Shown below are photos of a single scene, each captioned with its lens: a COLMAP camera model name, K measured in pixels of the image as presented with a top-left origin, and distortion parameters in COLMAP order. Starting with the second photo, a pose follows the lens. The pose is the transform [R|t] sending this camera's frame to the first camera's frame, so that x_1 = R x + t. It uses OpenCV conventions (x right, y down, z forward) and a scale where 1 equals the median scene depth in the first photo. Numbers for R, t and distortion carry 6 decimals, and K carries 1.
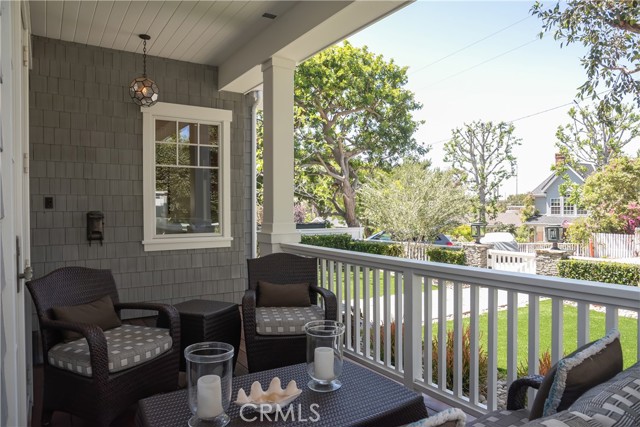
lens RADIAL K [[447.2, 0, 319.9], [0, 447.2, 221.7], [0, 0, 1]] dist [-0.003458, -0.000699]
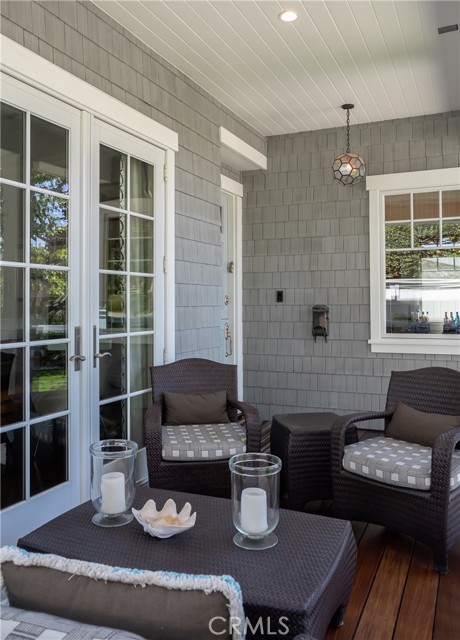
lens RADIAL K [[544.7, 0, 229.8], [0, 544.7, 299.1], [0, 0, 1]] dist [-0.002714, -0.001858]
pose [[0.550137, -0.003232, -0.835068, 0.347592], [-0.023571, 0.999534, -0.019397, -0.009334], [0.834742, 0.030354, 0.549804, 0.217086]]
